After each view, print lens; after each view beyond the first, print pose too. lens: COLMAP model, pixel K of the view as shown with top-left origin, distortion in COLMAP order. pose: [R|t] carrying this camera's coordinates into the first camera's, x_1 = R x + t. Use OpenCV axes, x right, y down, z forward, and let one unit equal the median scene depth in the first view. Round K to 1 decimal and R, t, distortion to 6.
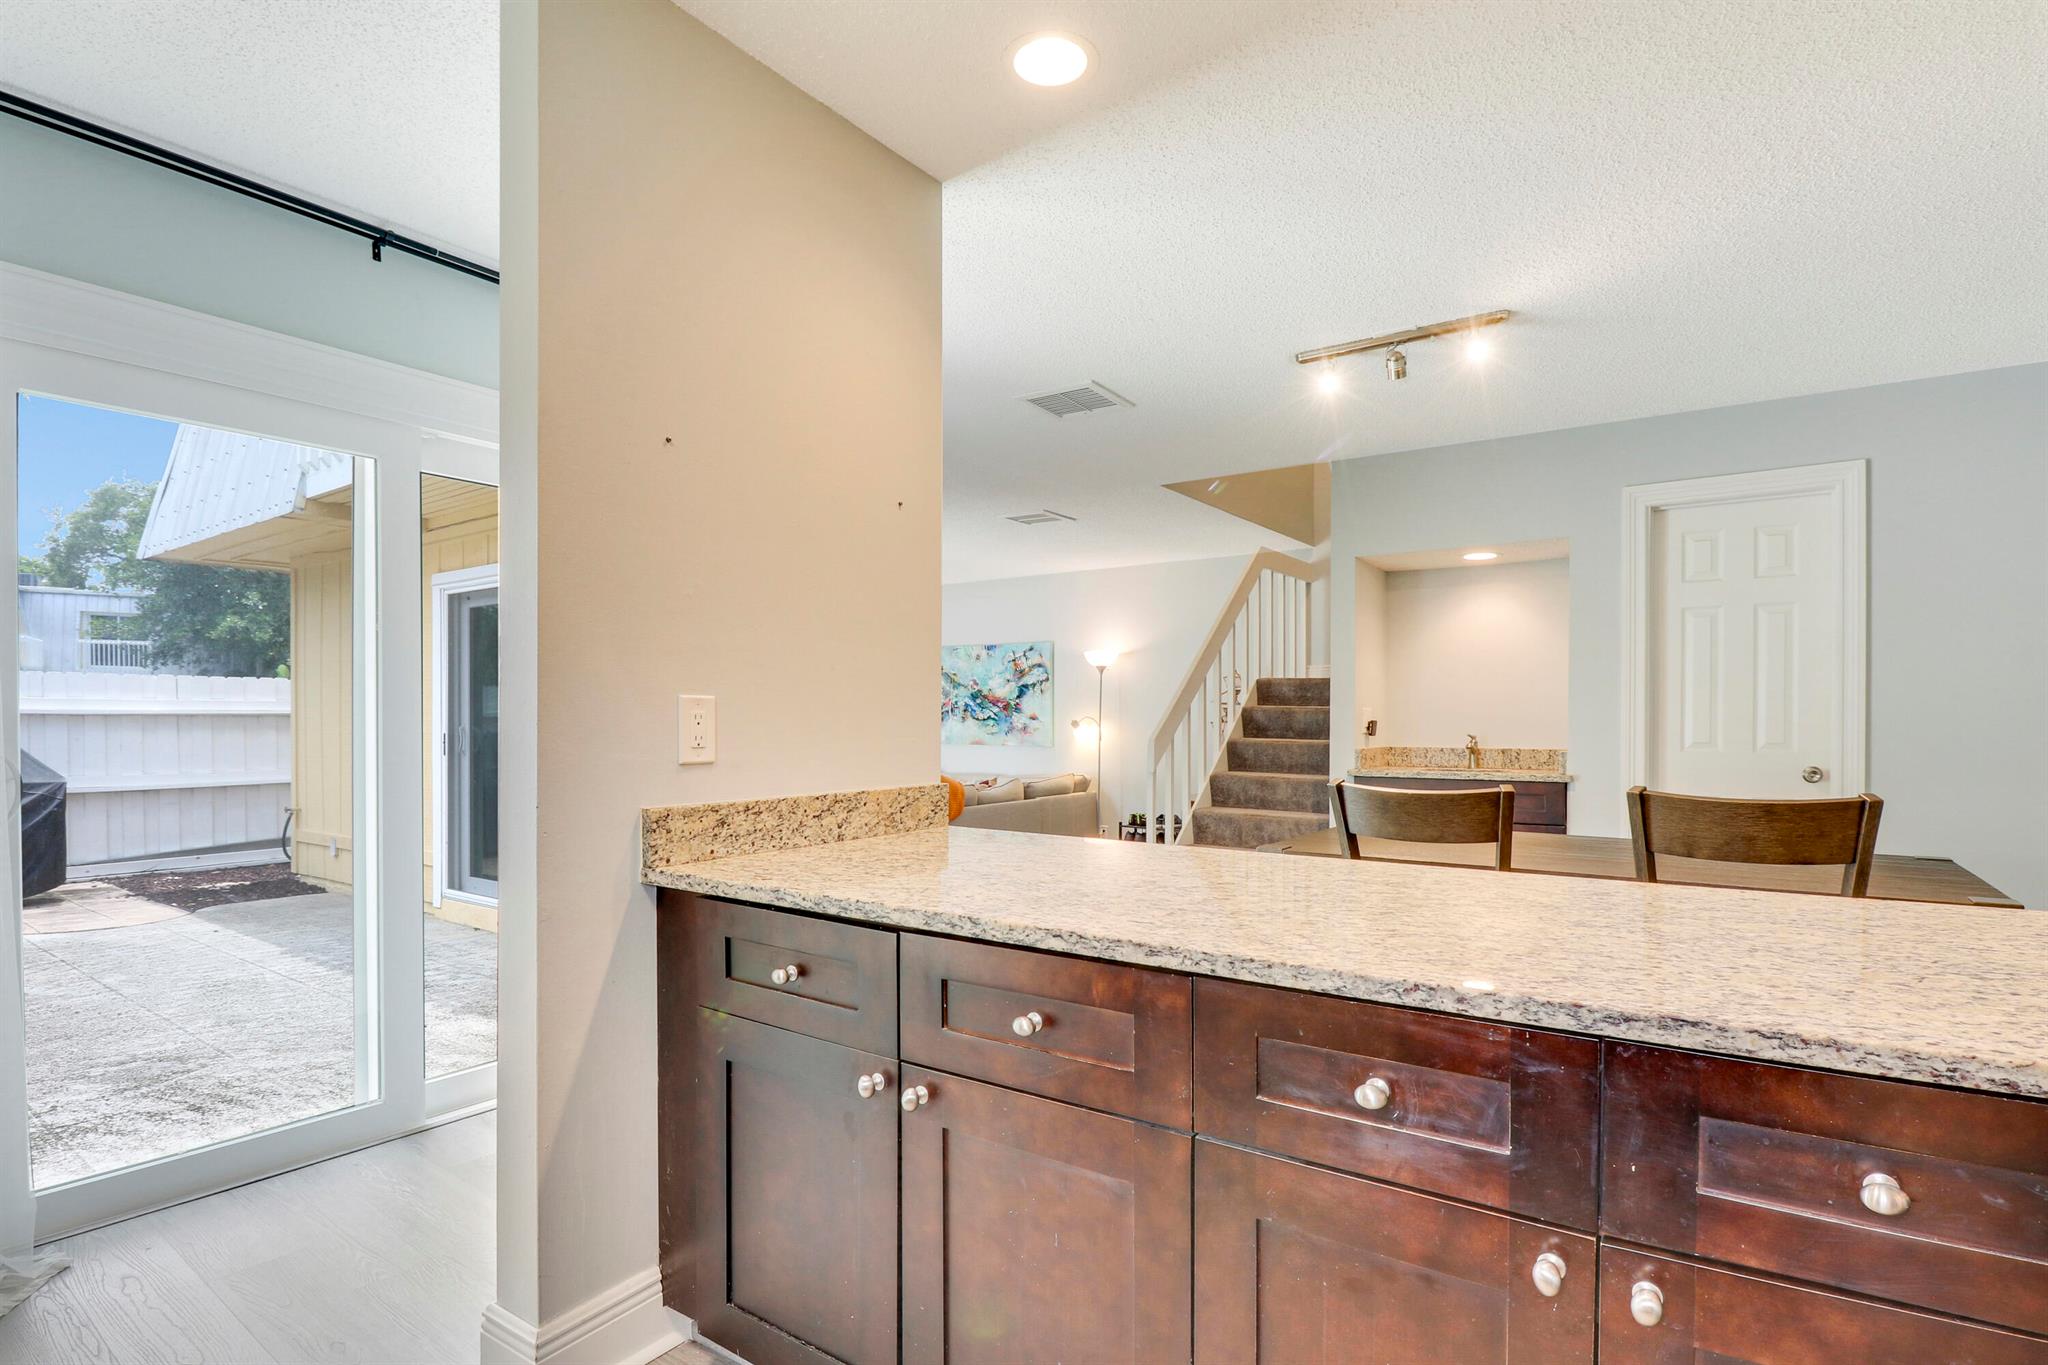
lens RADIAL K [[992.5, 0, 1024.7], [0, 992.5, 745.9], [0, 0, 1]] dist [0.001046, -0.011924]
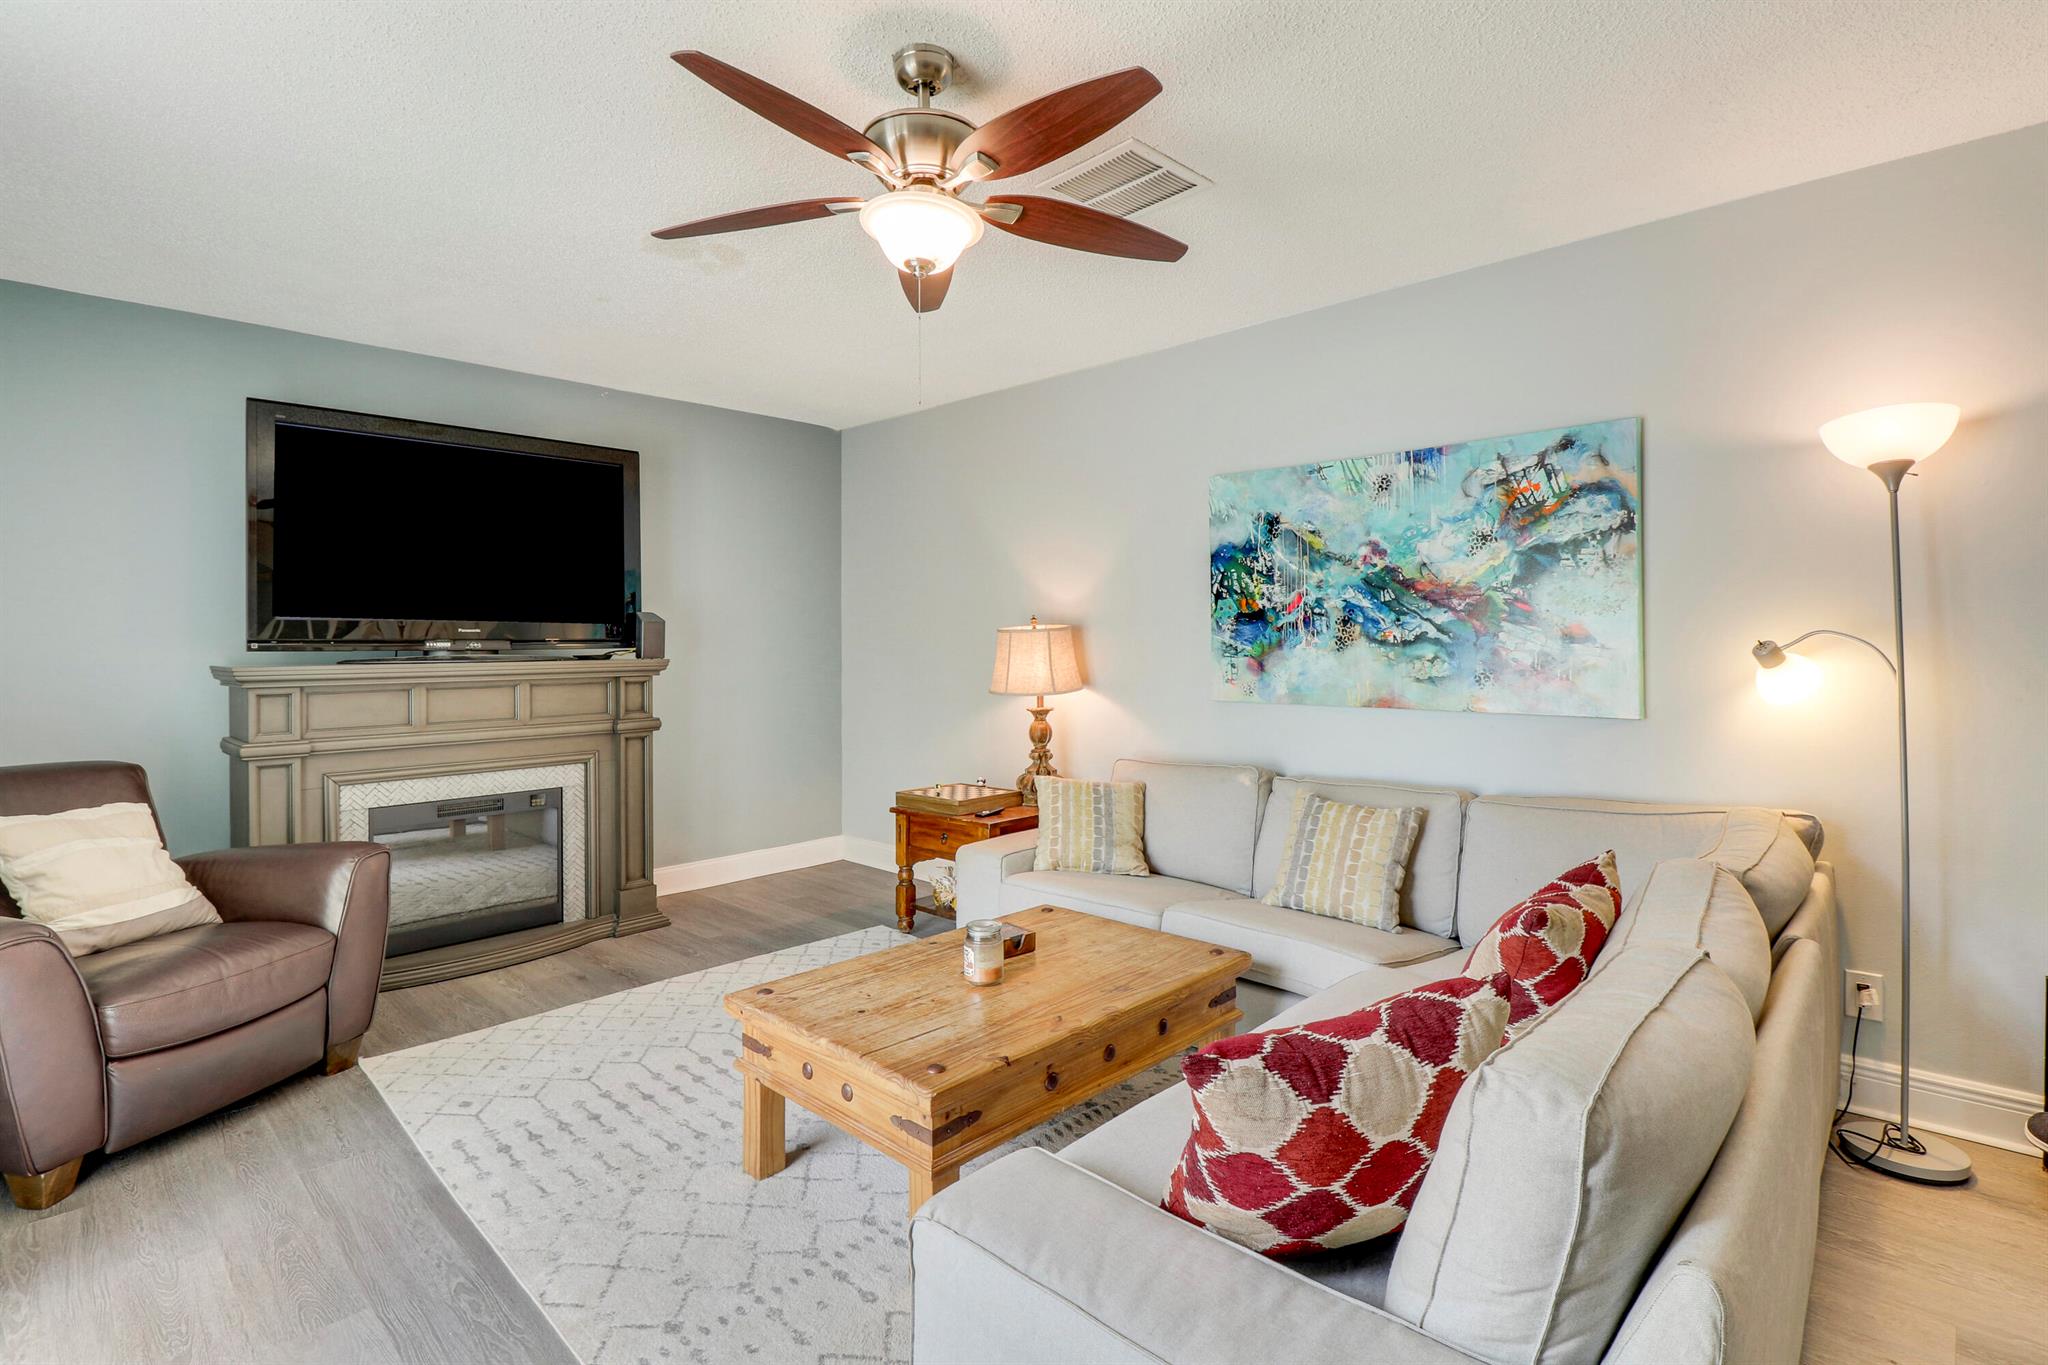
lens RADIAL K [[969.9, 0, 1020.0], [0, 969.9, 641.9], [0, 0, 1]] dist [0.001033, -0.012123]
pose [[0.985530, -0.009942, -0.169211, -0.126220], [0.004340, 0.999431, -0.033447, -0.015373], [0.169447, 0.032229, 0.985012, 0.611170]]
